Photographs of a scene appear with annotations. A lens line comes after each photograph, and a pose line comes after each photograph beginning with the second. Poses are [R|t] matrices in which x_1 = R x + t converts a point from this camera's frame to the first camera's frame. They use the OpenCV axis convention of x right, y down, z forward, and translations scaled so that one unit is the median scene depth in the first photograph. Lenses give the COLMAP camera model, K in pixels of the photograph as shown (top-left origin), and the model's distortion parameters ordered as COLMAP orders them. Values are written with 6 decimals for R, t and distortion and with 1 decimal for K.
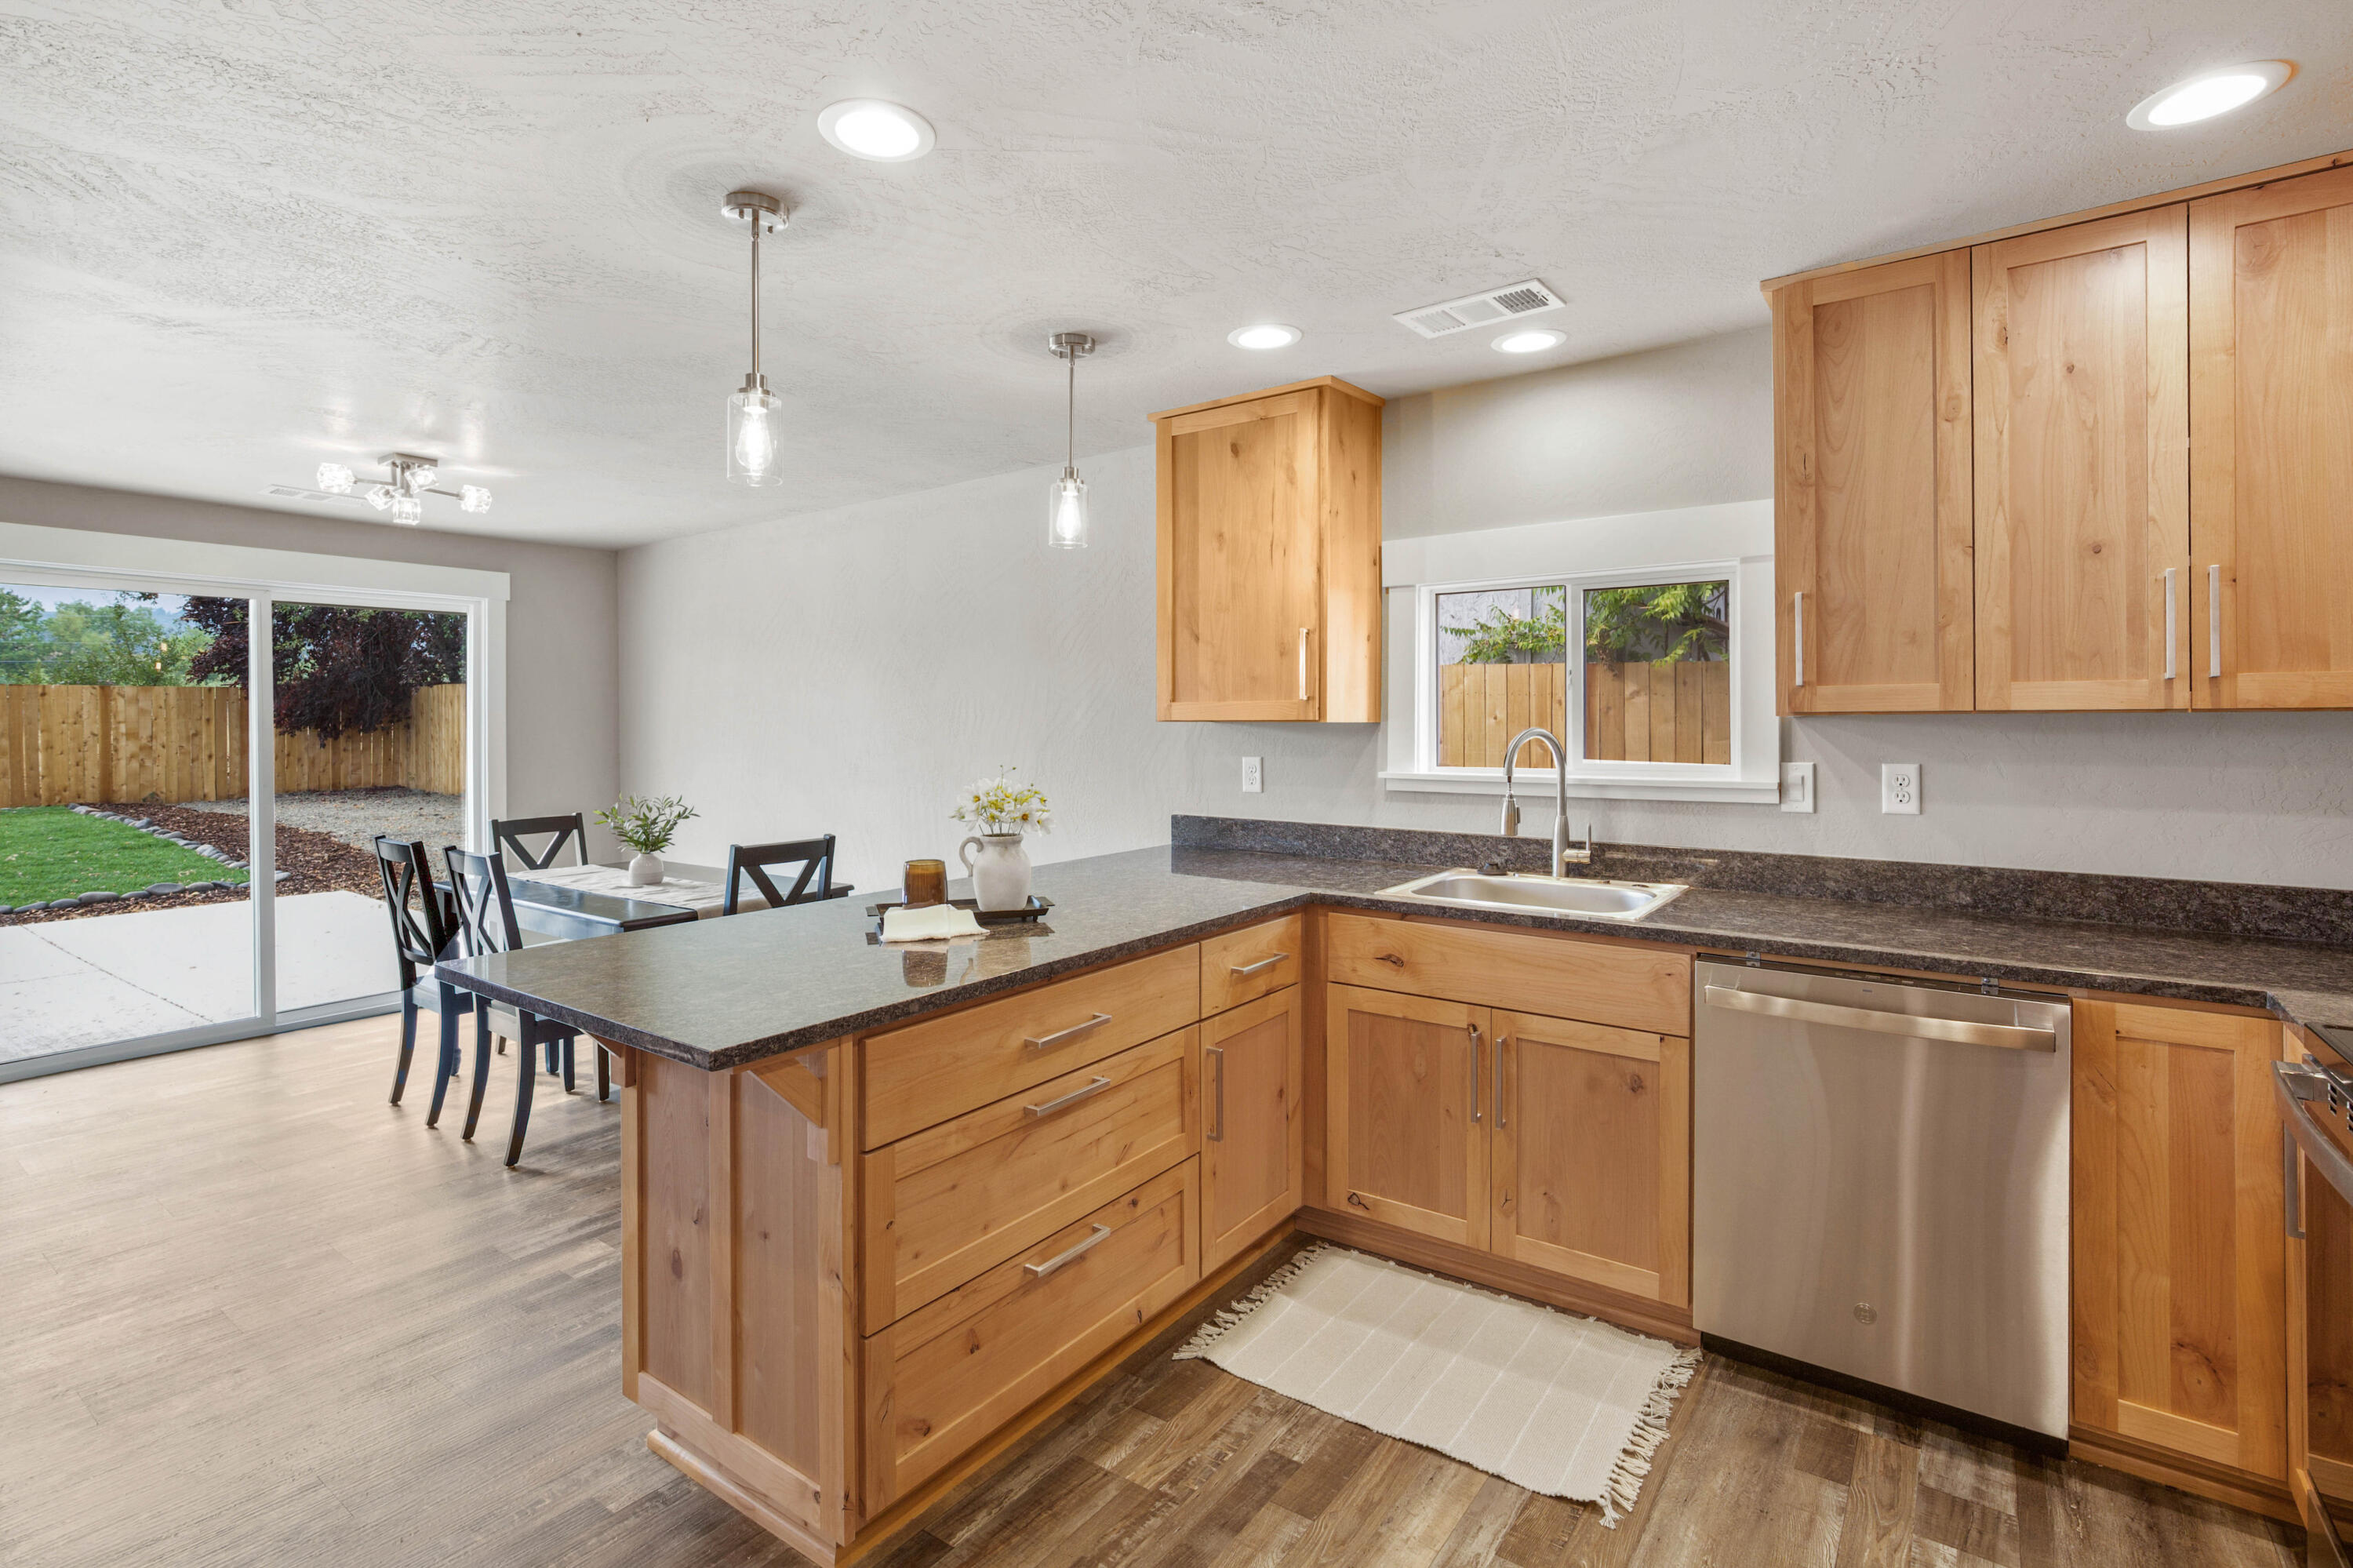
lens RADIAL K [[1111.1, 0, 1196.1], [0, 1111.1, 720.9], [0, 0, 1]] dist [-0.004166, 0.000693]
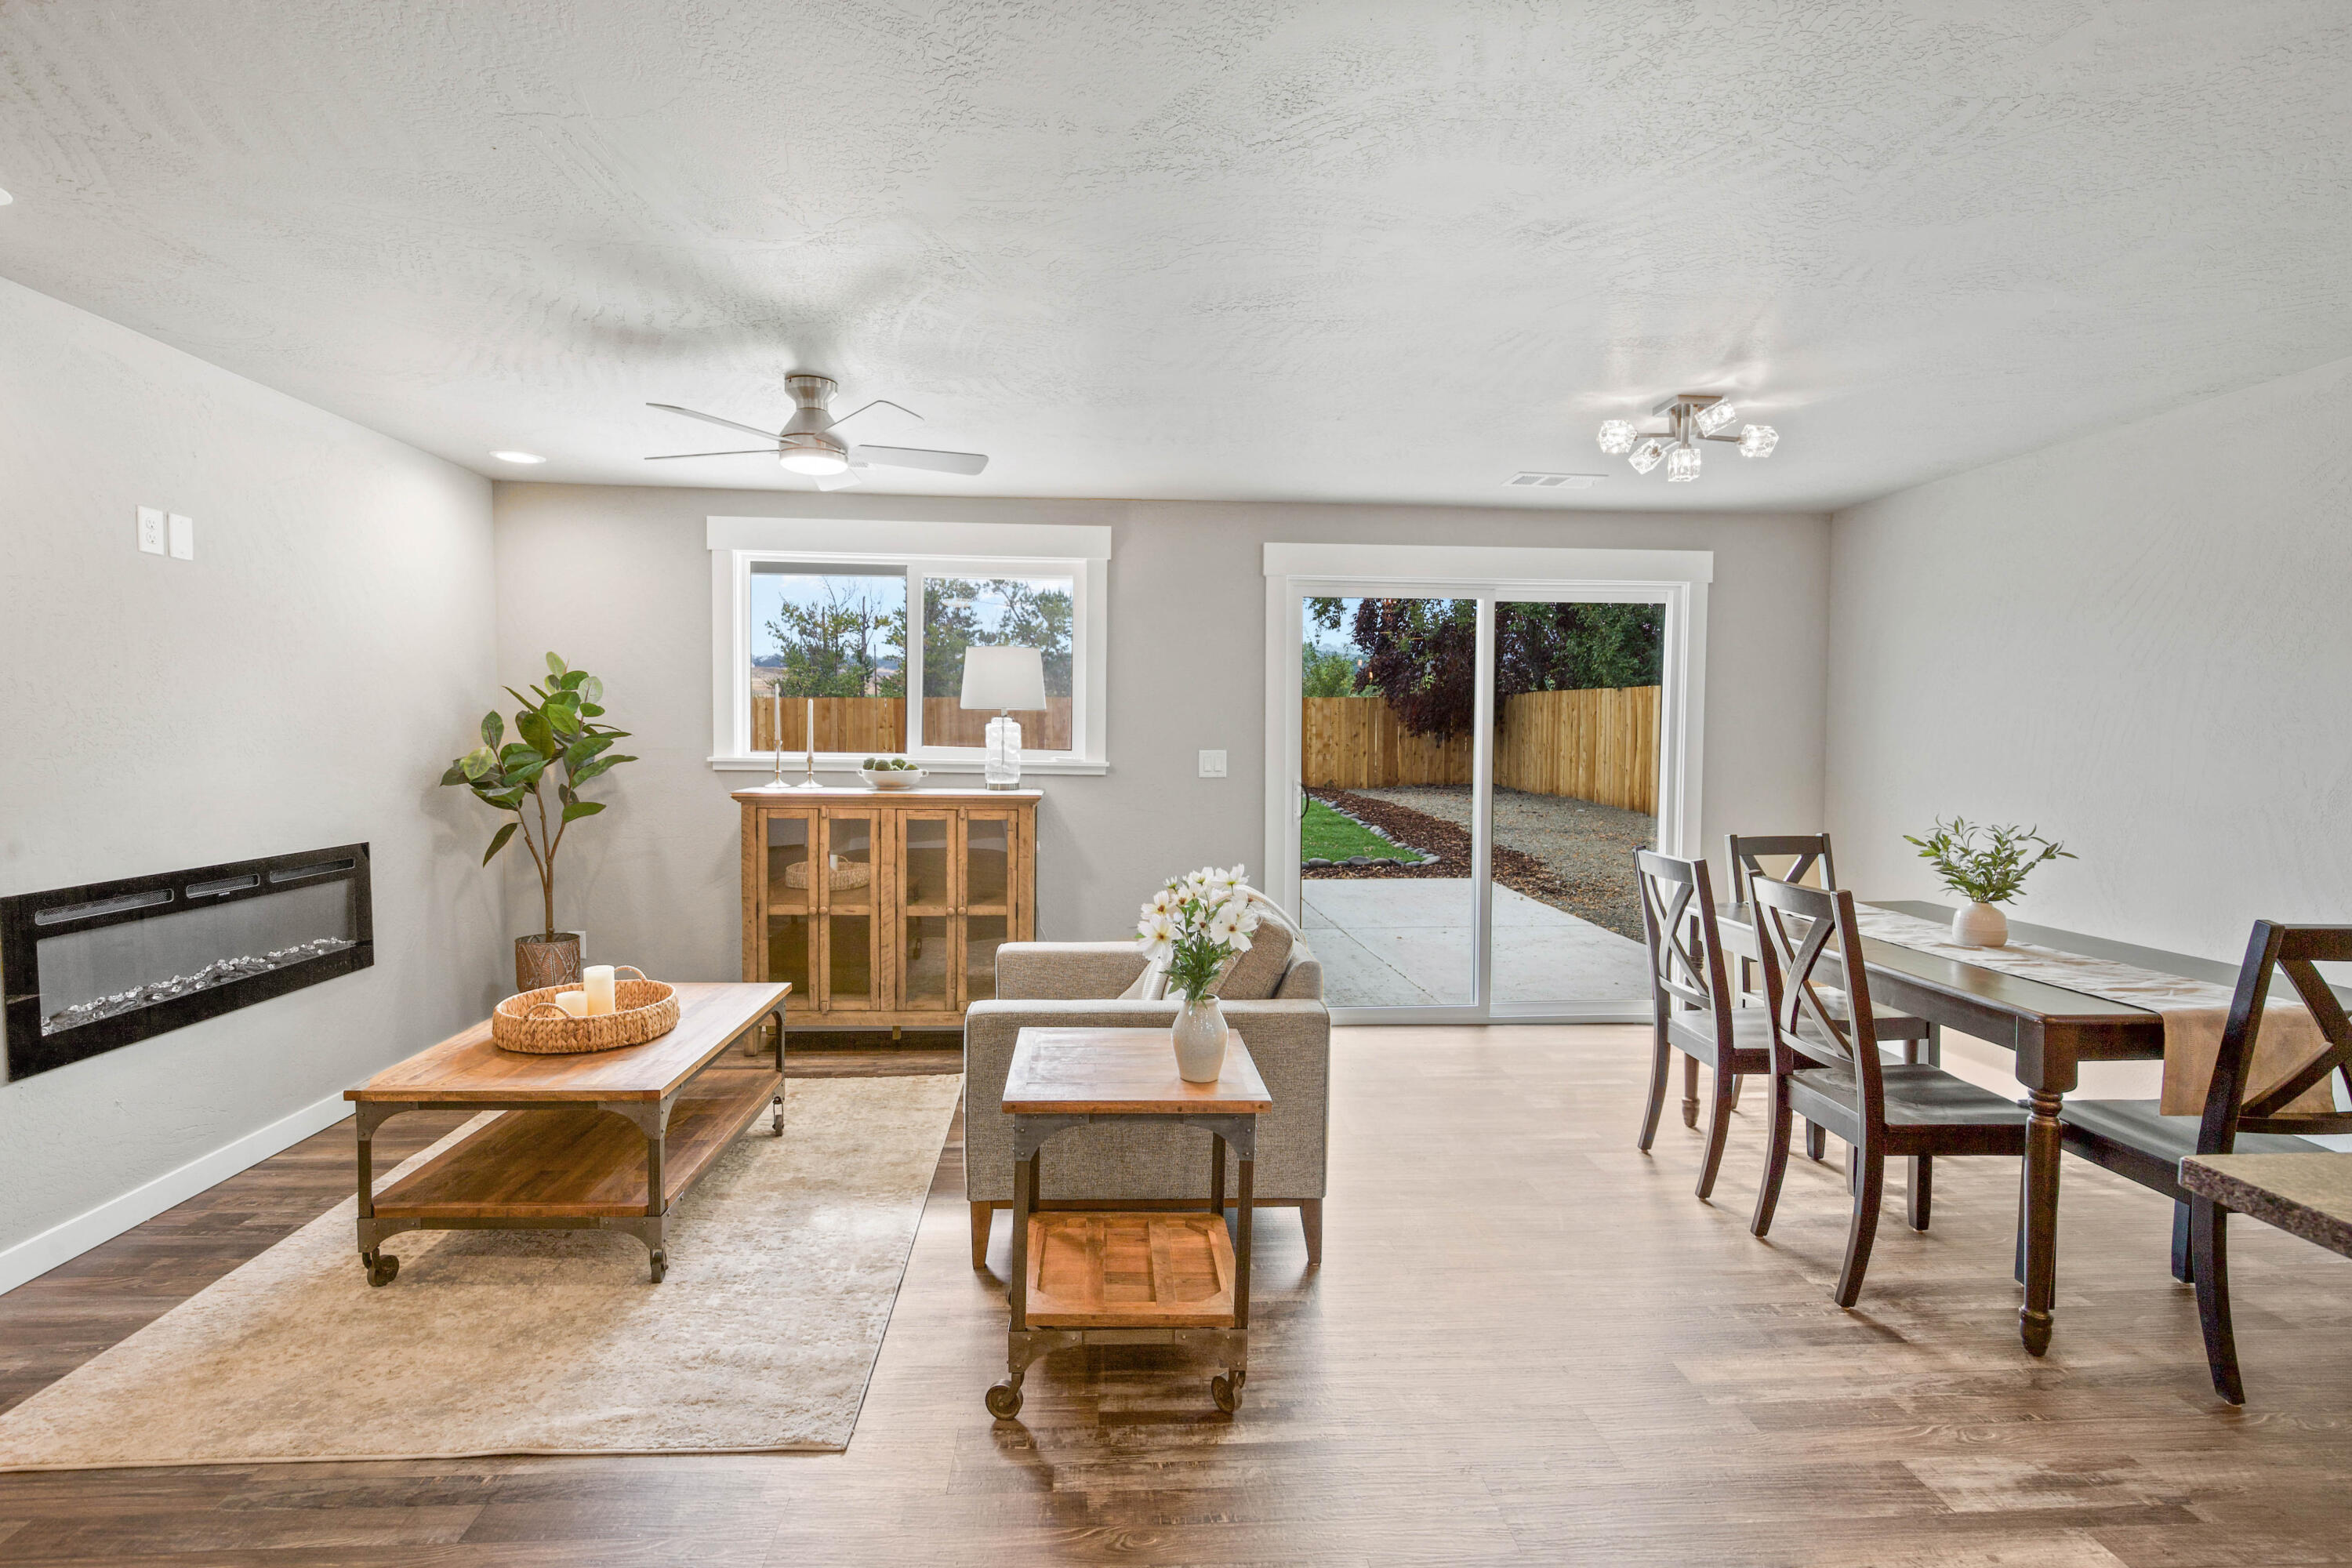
lens RADIAL K [[1110.6, 0, 1167.7], [0, 1110.6, 766.3], [0, 0, 1]] dist [-0.004166, 0.000693]
pose [[0.636007, 0.034102, -0.770930, -0.231531], [-0.008731, 0.999277, 0.036999, 0.008598], [0.771634, -0.016801, 0.635845, 0.119198]]
